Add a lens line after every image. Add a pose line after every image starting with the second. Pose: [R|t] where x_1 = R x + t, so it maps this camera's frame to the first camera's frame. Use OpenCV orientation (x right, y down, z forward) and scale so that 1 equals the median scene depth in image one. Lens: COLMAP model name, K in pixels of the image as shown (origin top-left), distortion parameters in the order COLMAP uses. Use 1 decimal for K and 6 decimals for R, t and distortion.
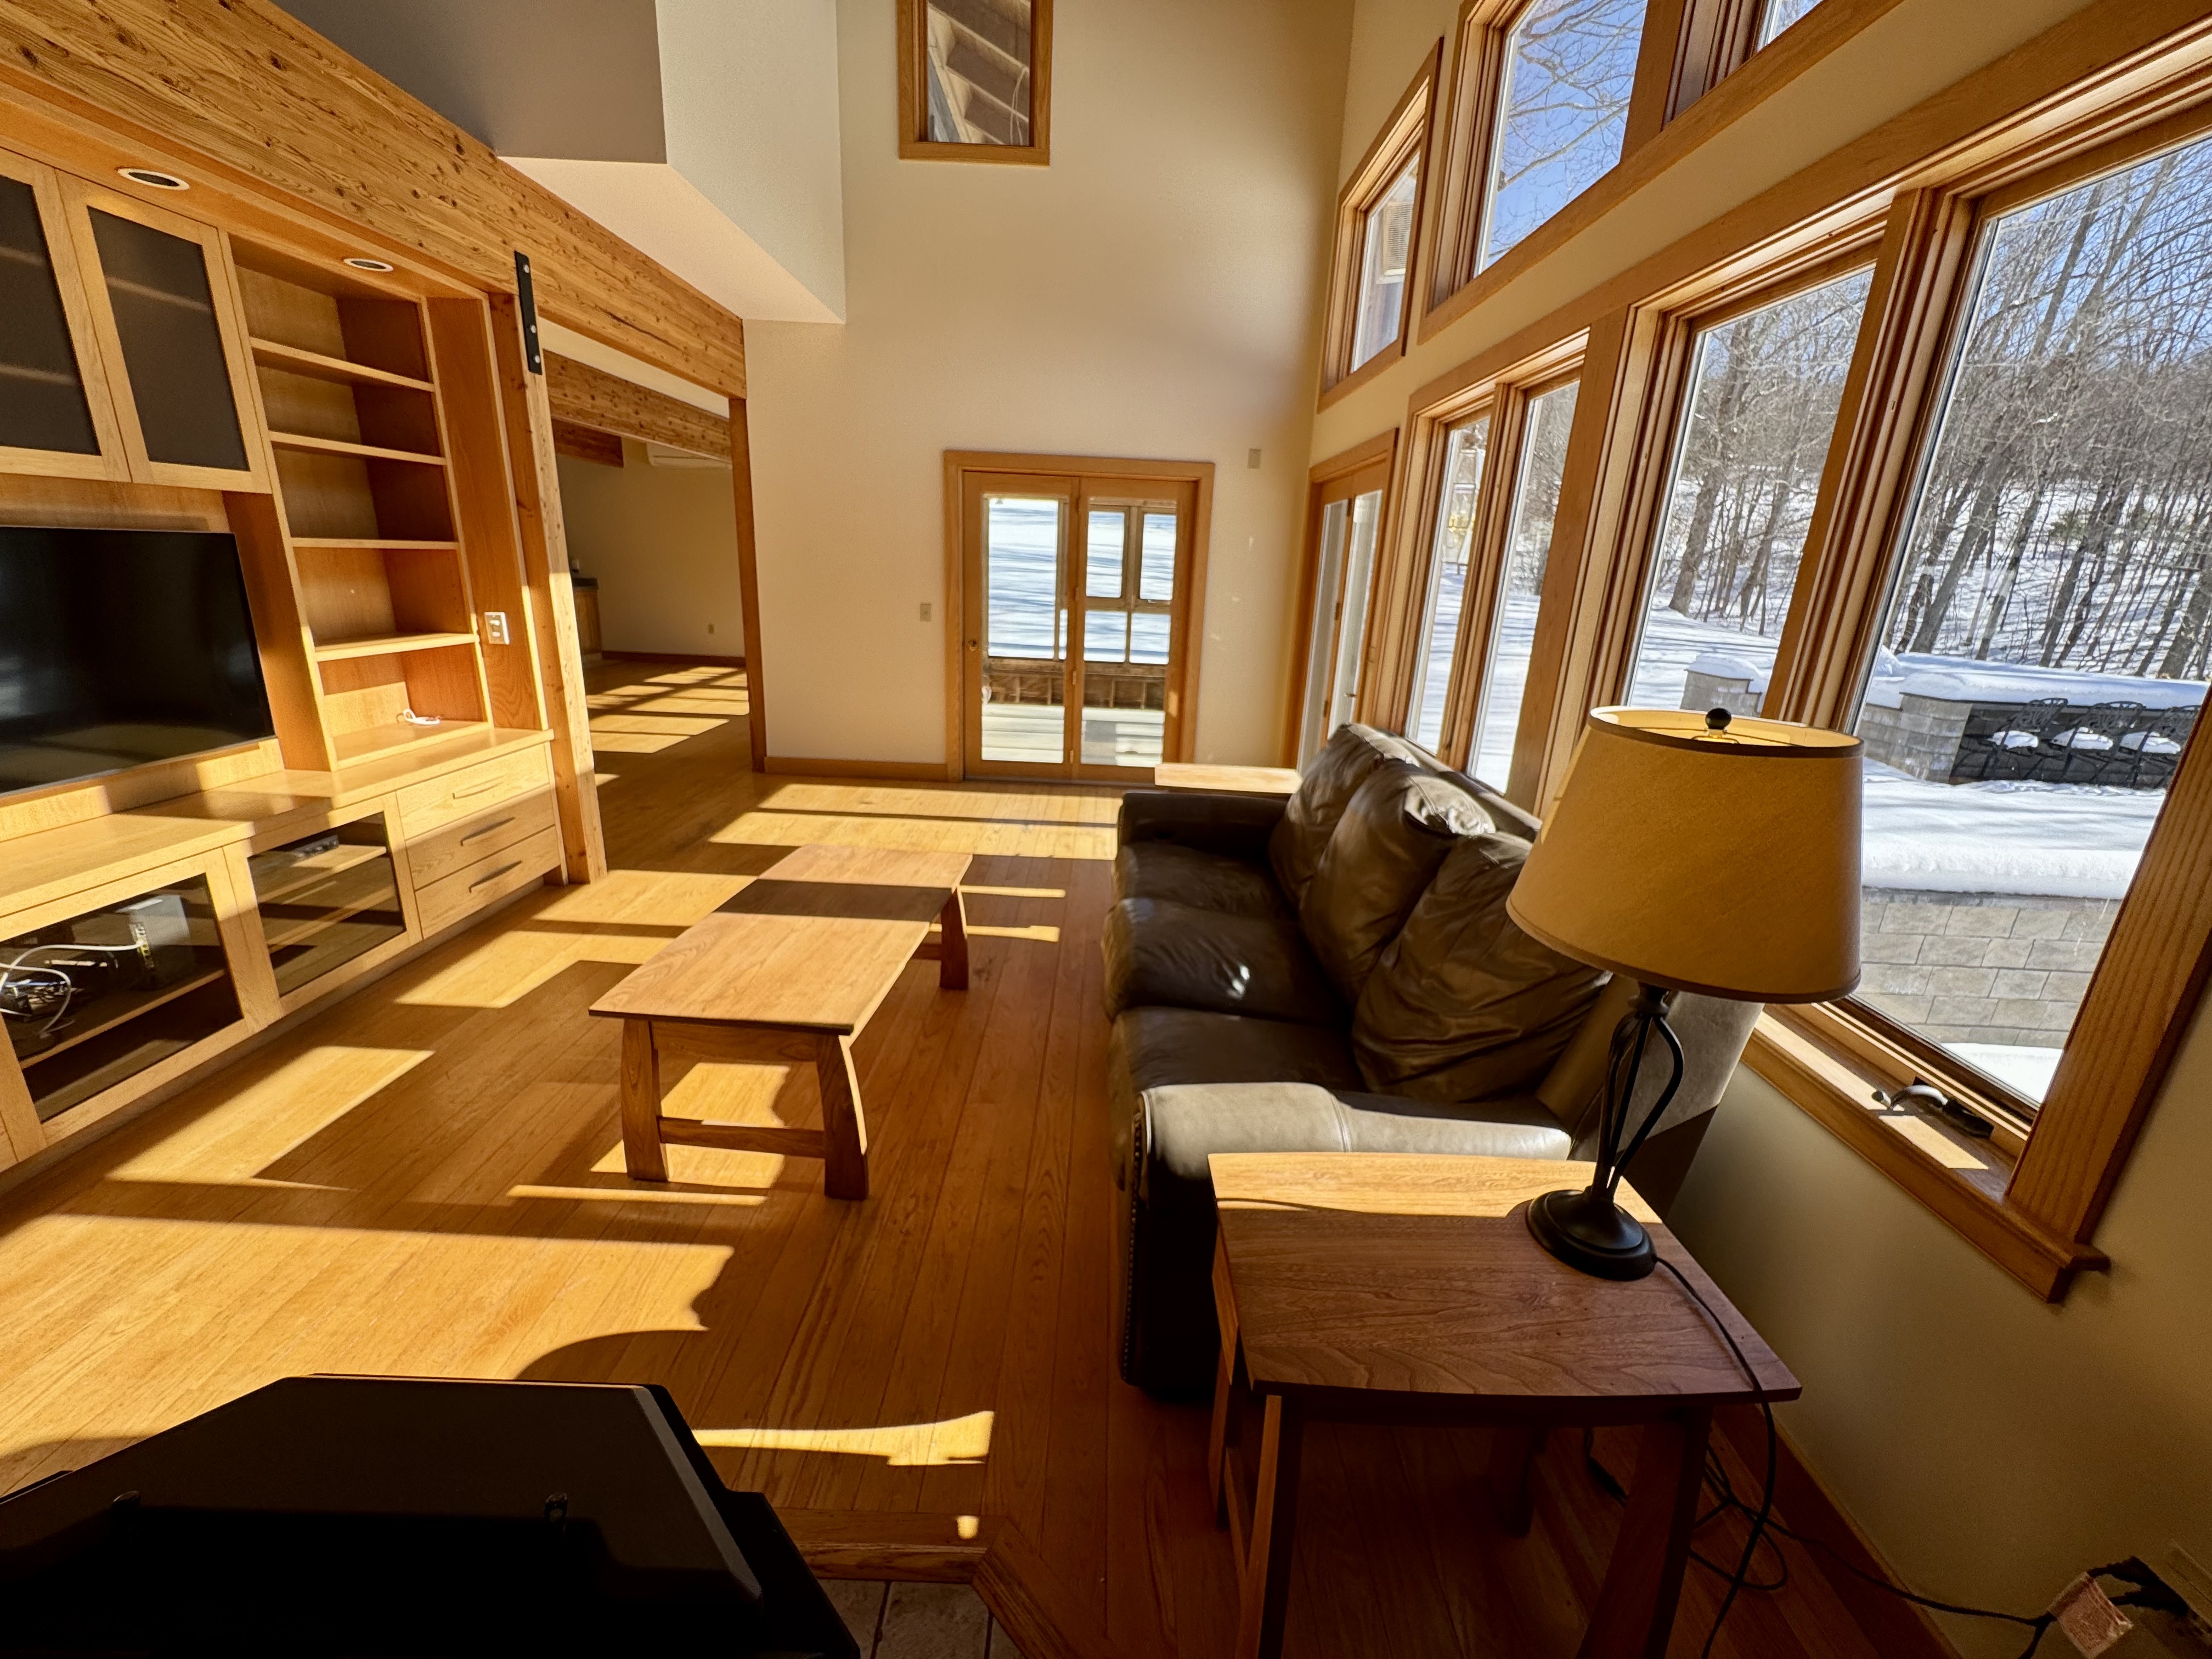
lens RADIAL K [[882.4, 0, 1104.5], [0, 882.4, 821.8], [0, 0, 1]] dist [-0.004103, 0.000328]
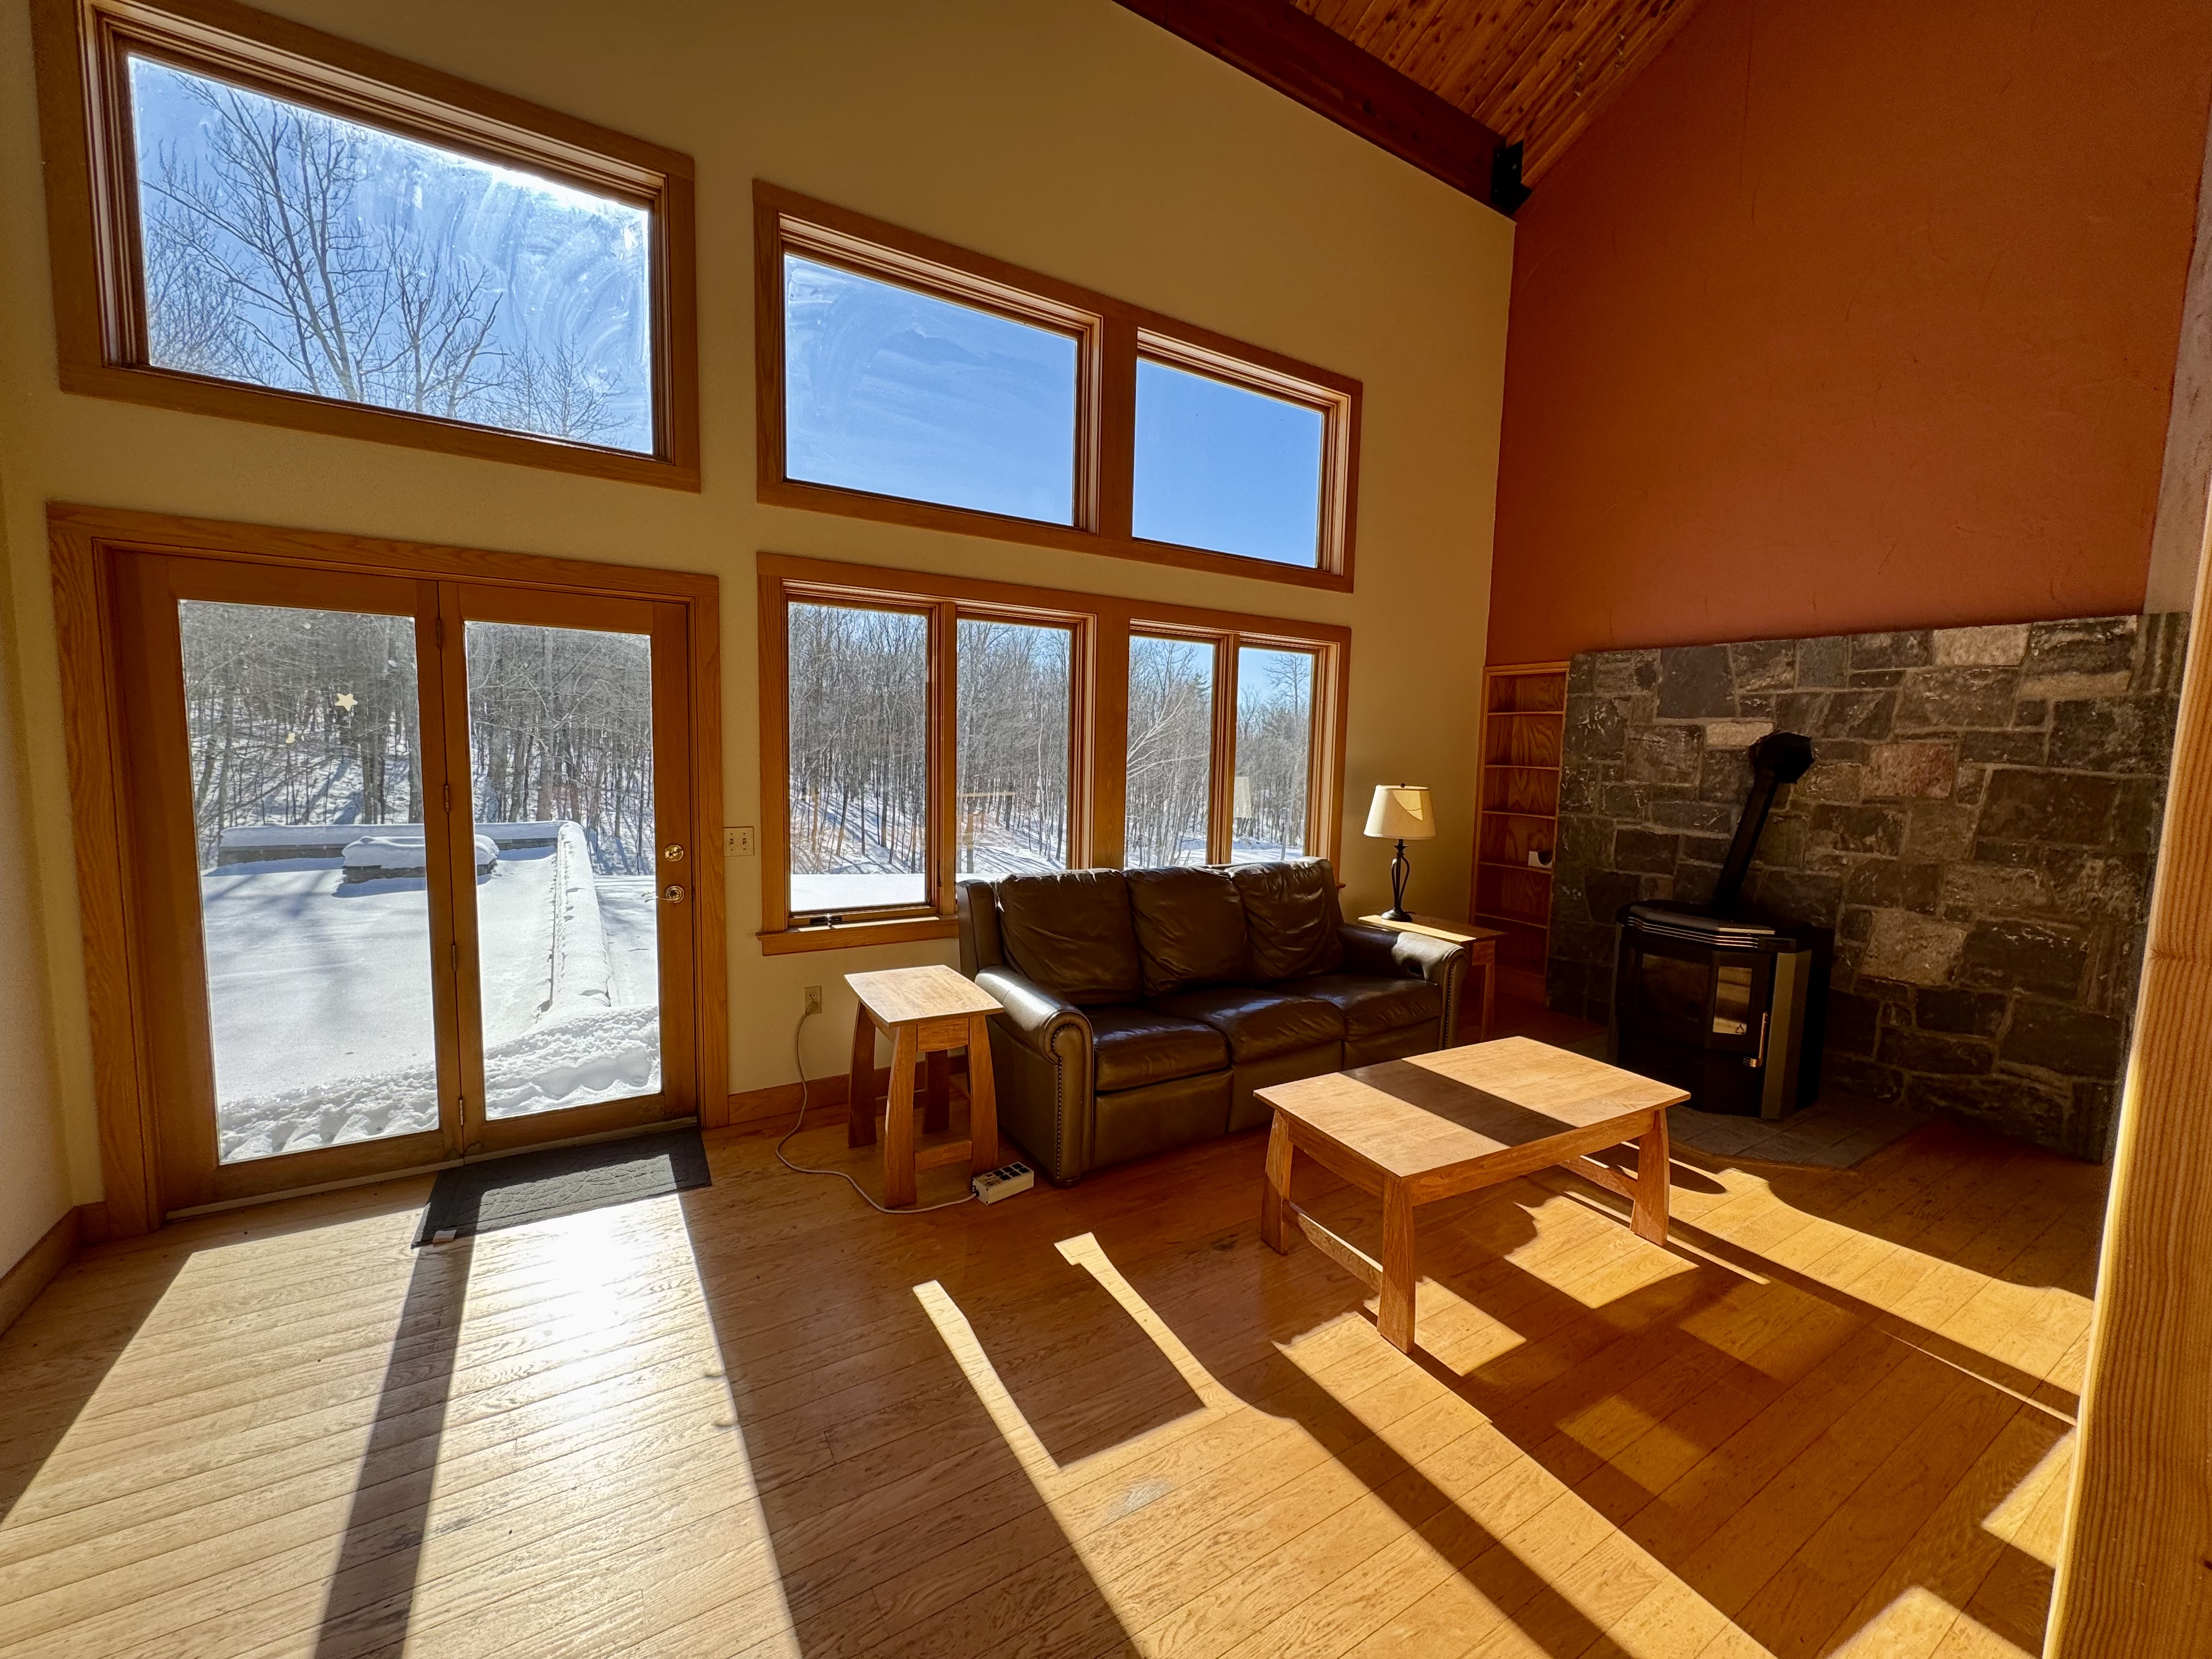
lens RADIAL K [[882.4, 0, 1101.6], [0, 882.4, 830.5], [0, 0, 1]] dist [-0.004103, 0.000328]
pose [[-0.541465, -0.144553, 0.828203, -0.905516], [0.194862, 0.936703, 0.290888, -0.578564], [-0.817829, 0.318891, -0.479024, 1.769939]]
